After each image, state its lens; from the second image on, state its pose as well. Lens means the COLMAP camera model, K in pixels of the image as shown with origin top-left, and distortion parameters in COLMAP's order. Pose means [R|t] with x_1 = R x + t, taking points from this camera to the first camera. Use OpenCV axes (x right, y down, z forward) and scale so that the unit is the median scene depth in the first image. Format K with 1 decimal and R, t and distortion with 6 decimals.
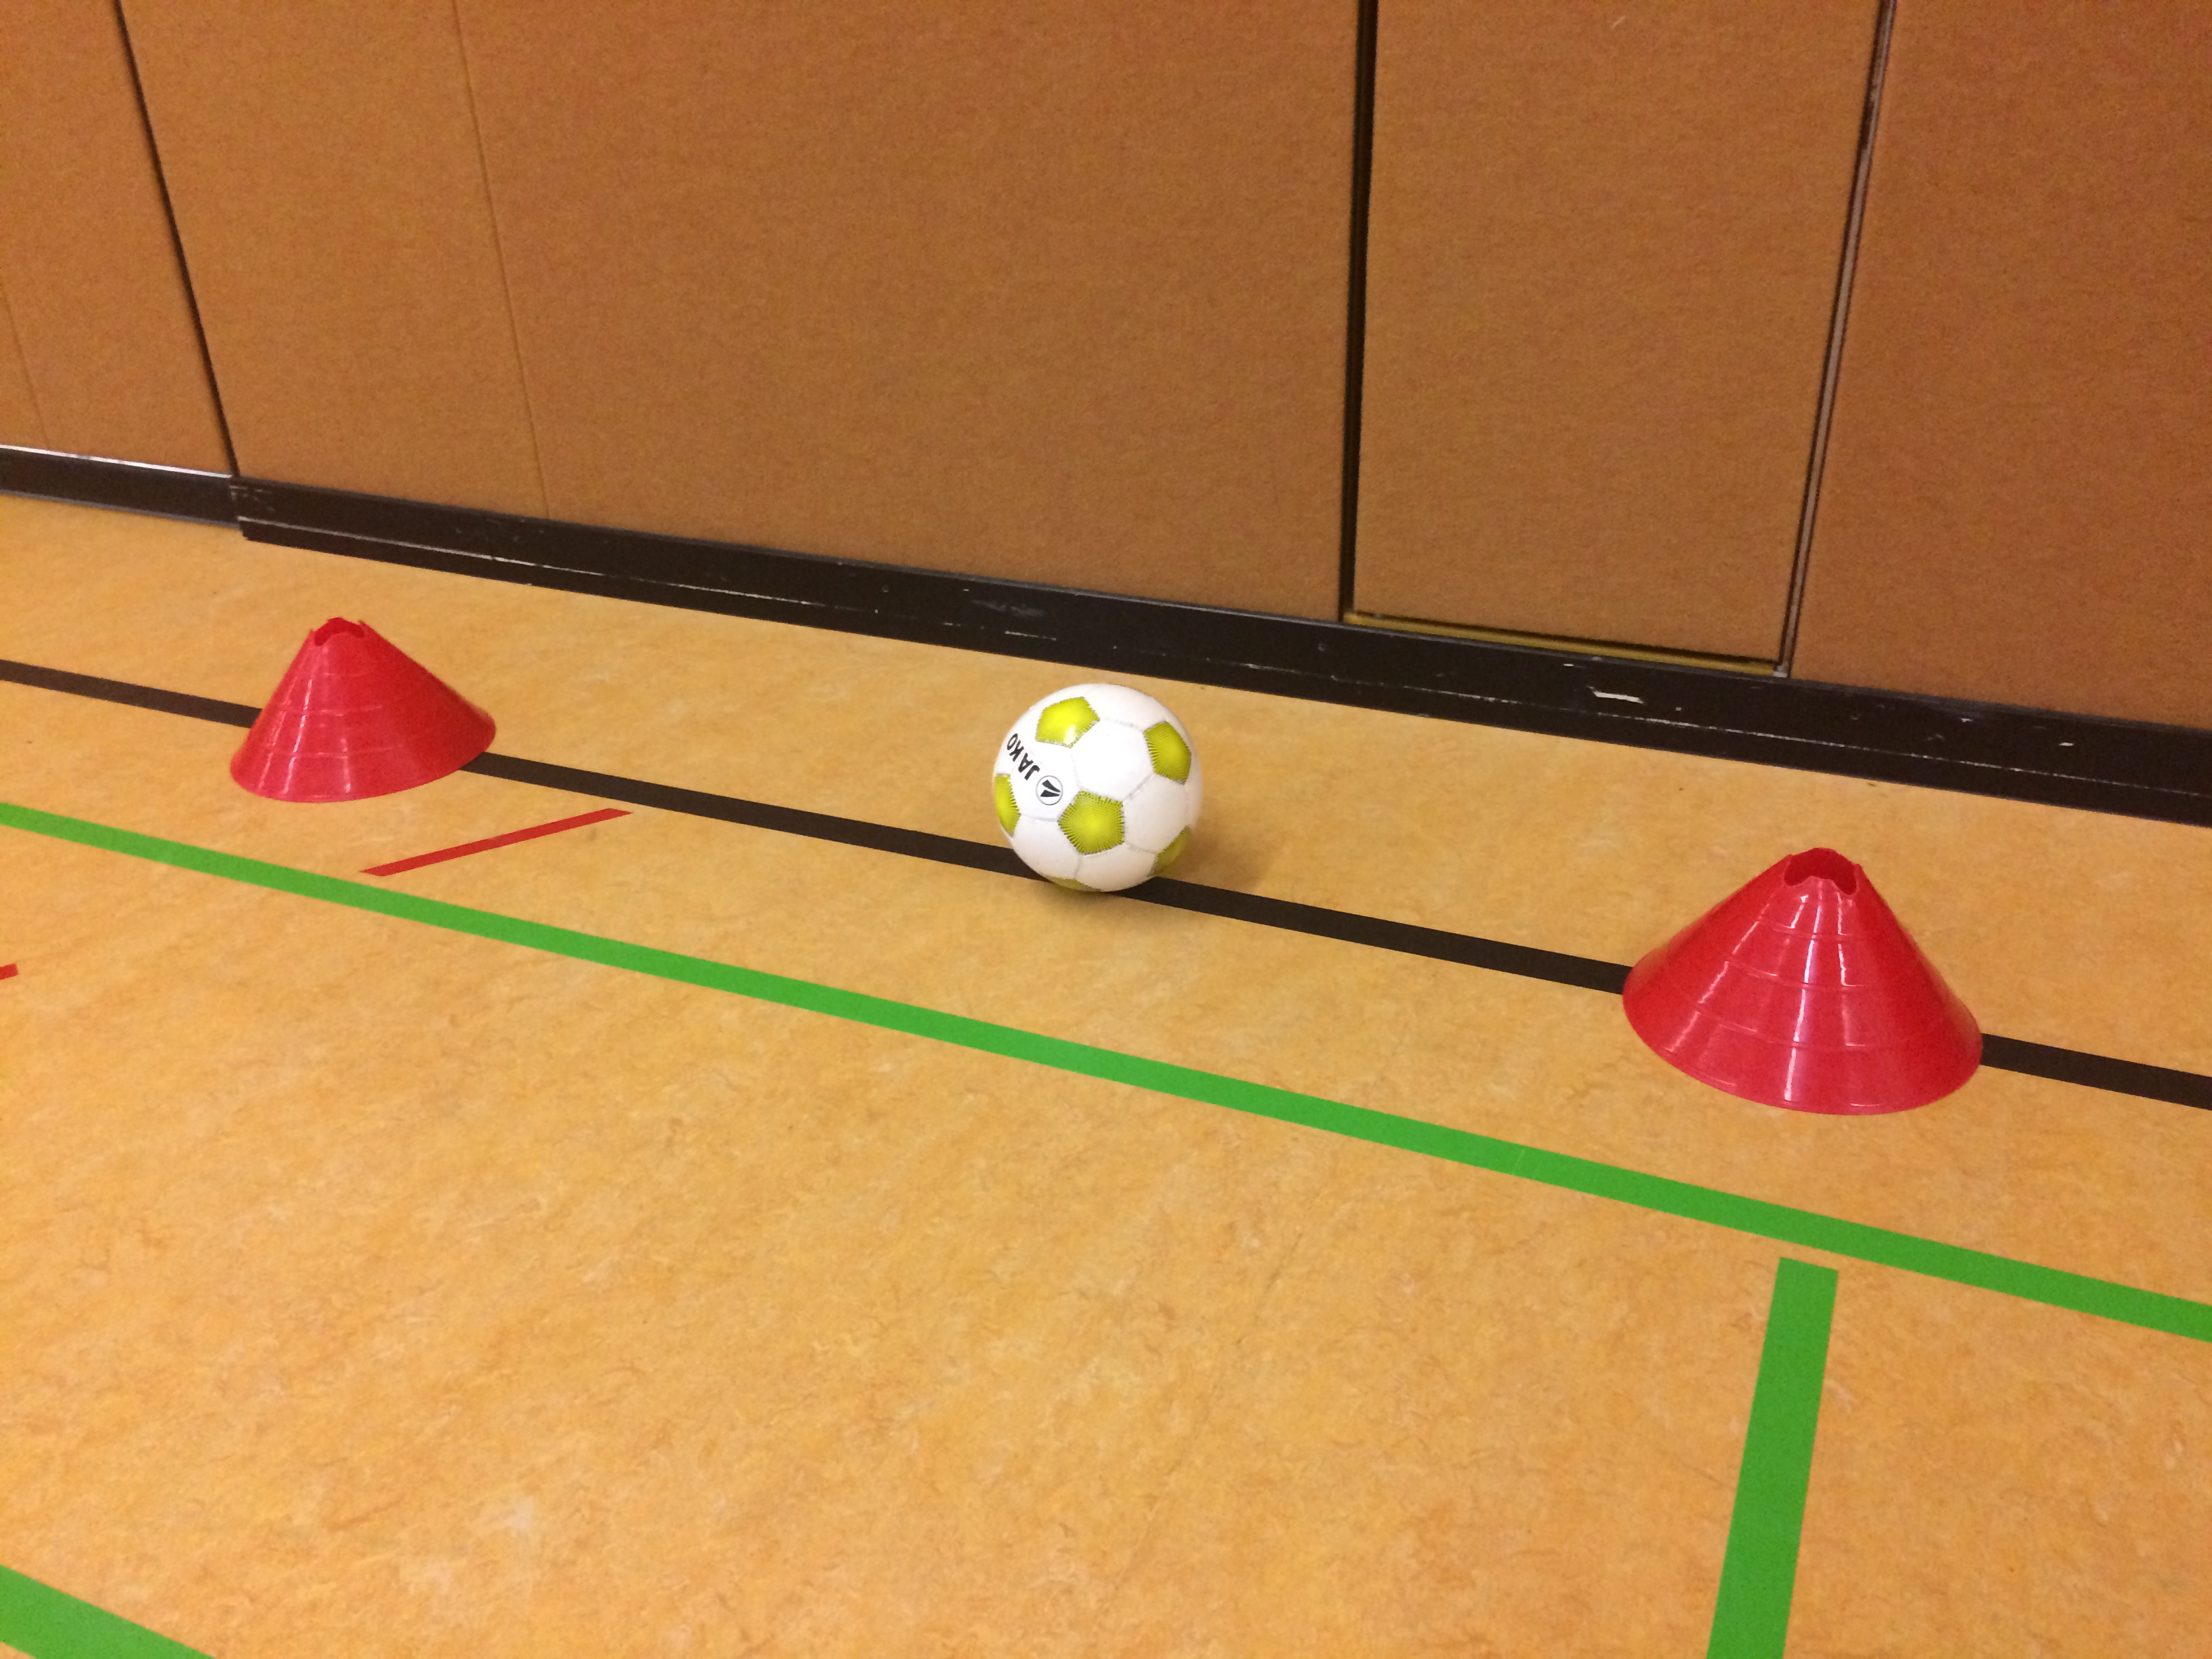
lens RADIAL K [[1891.6, 0, 1117.4], [0, 1891.6, 831.7], [0, 0, 1]] dist [0.081158, -0.074539]
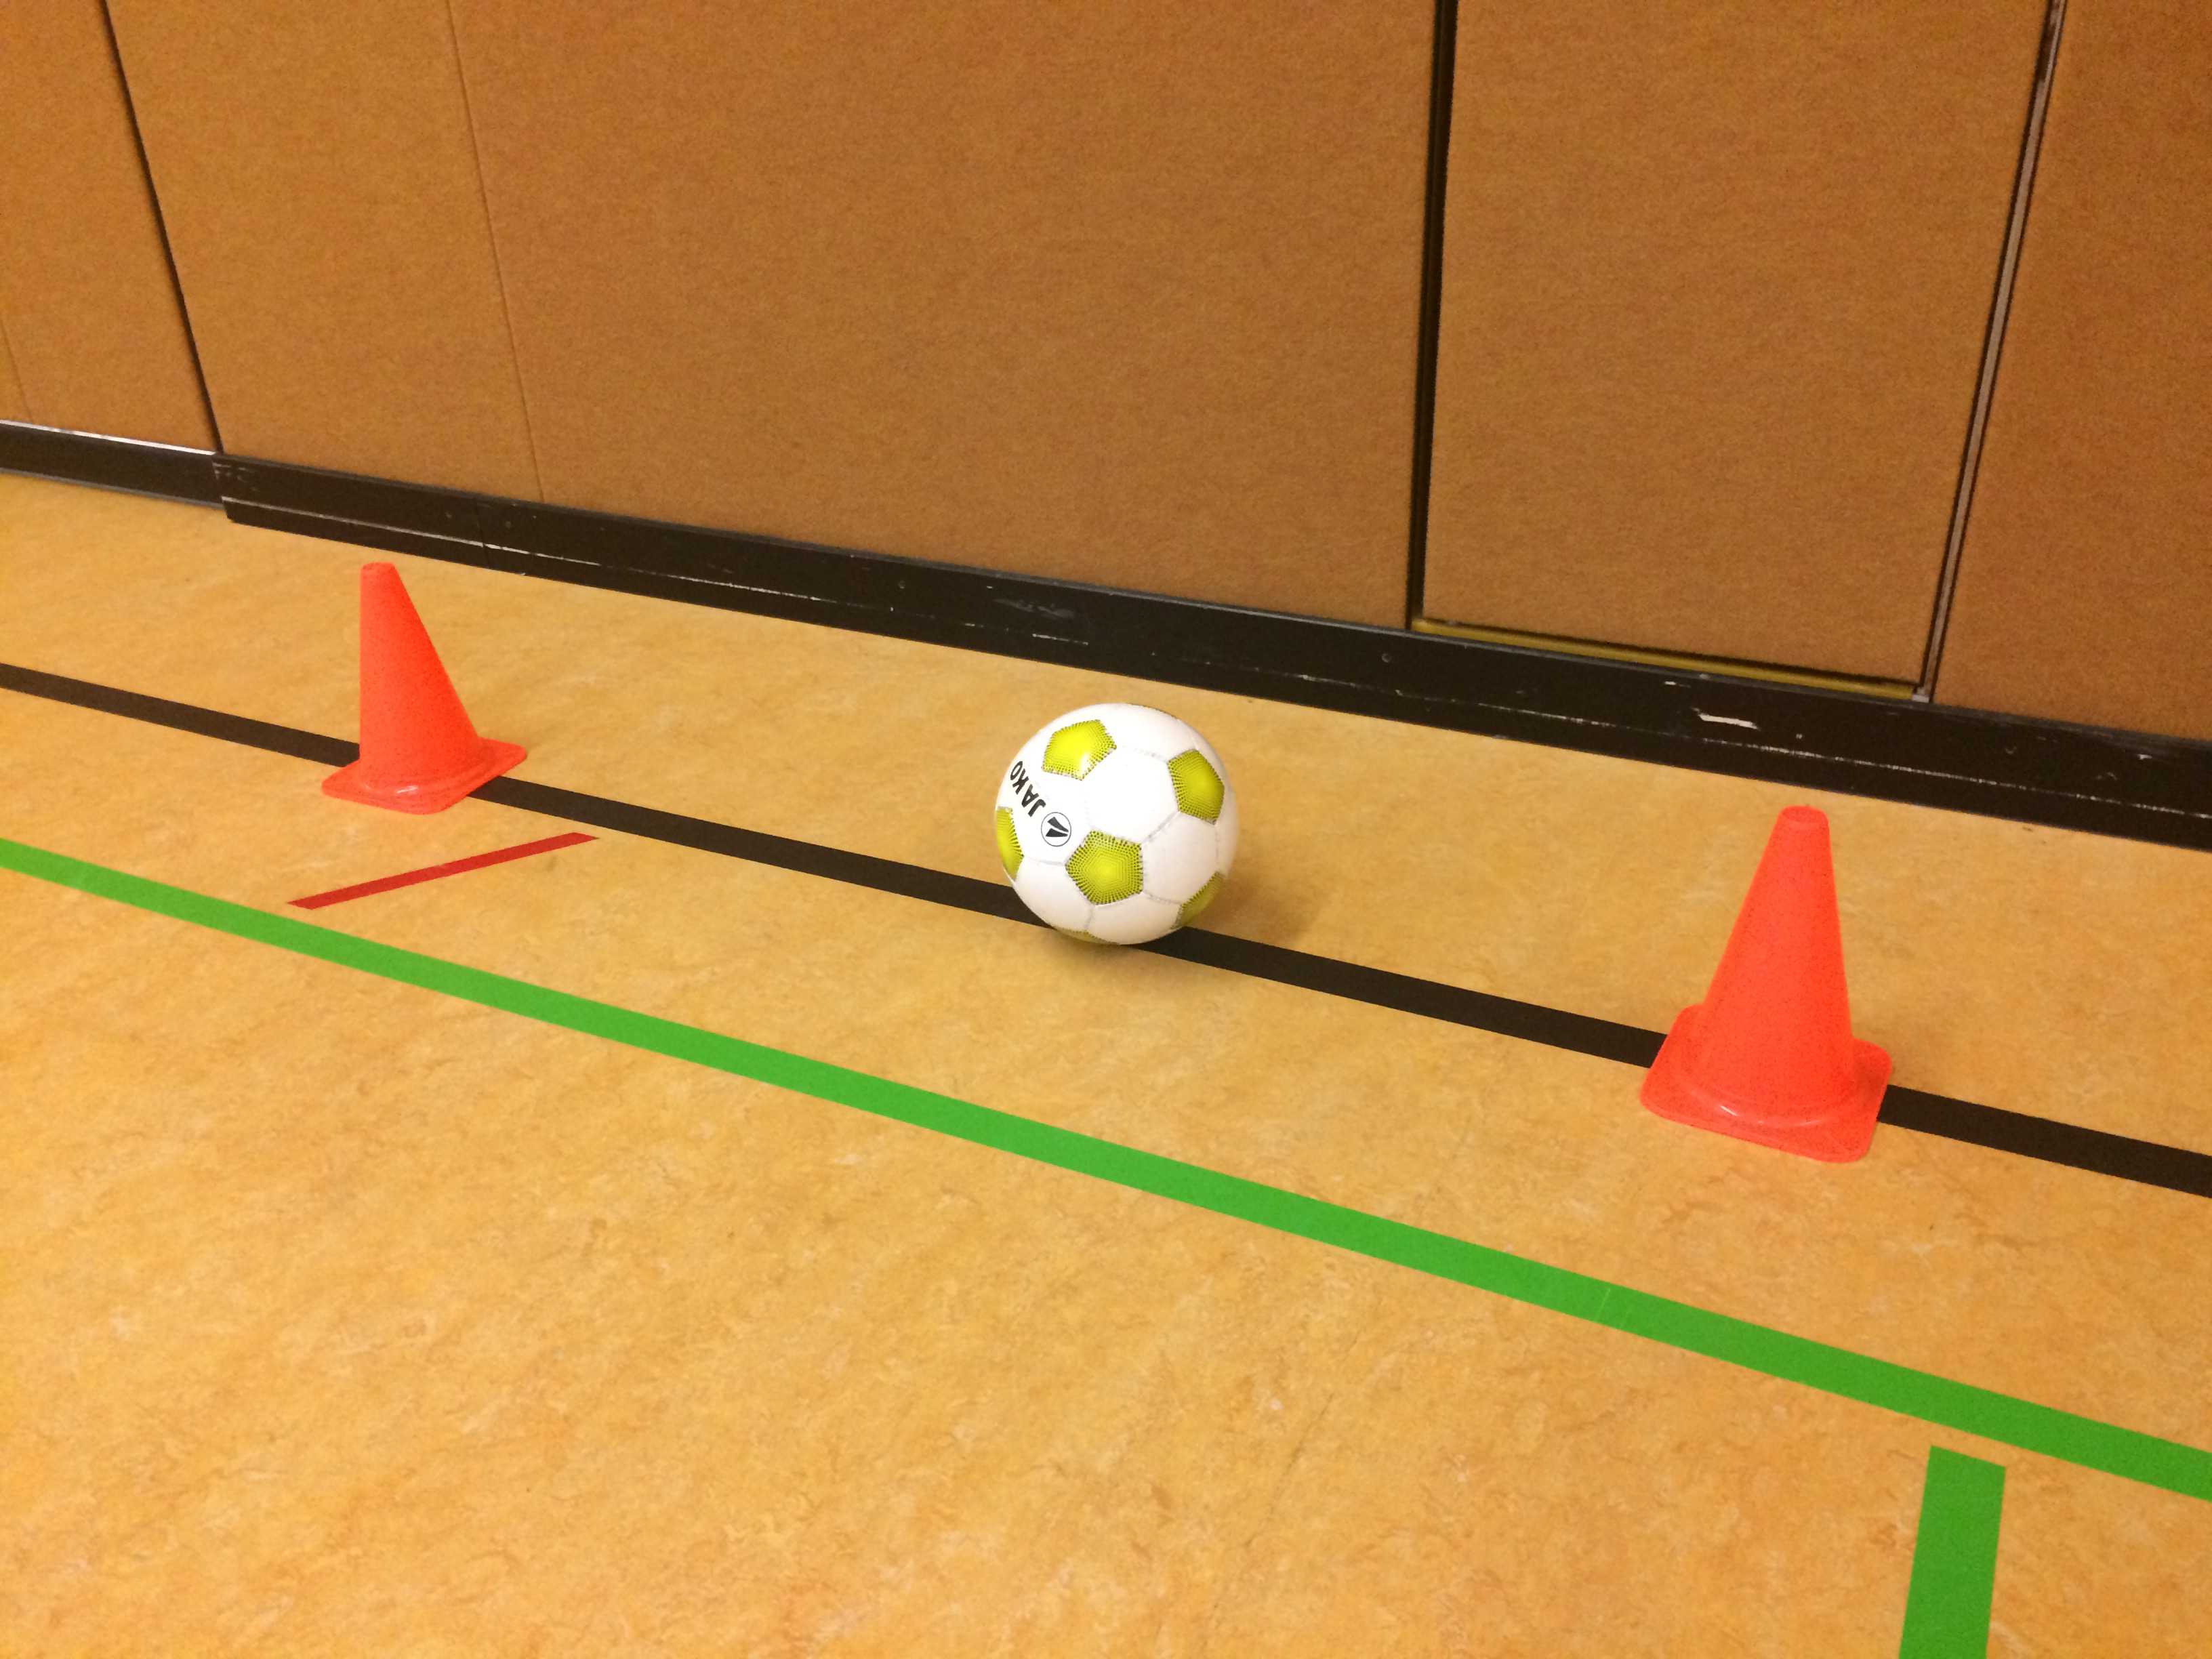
lens RADIAL K [[1891.6, 0, 1104.1], [0, 1891.6, 837.3], [0, 0, 1]] dist [0.081158, -0.074539]
pose [[0.998659, 0.017100, -0.048866, 0.027059], [-0.016432, 0.999767, 0.014031, -0.030087], [0.049095, -0.013209, 0.998707, 0.139619]]
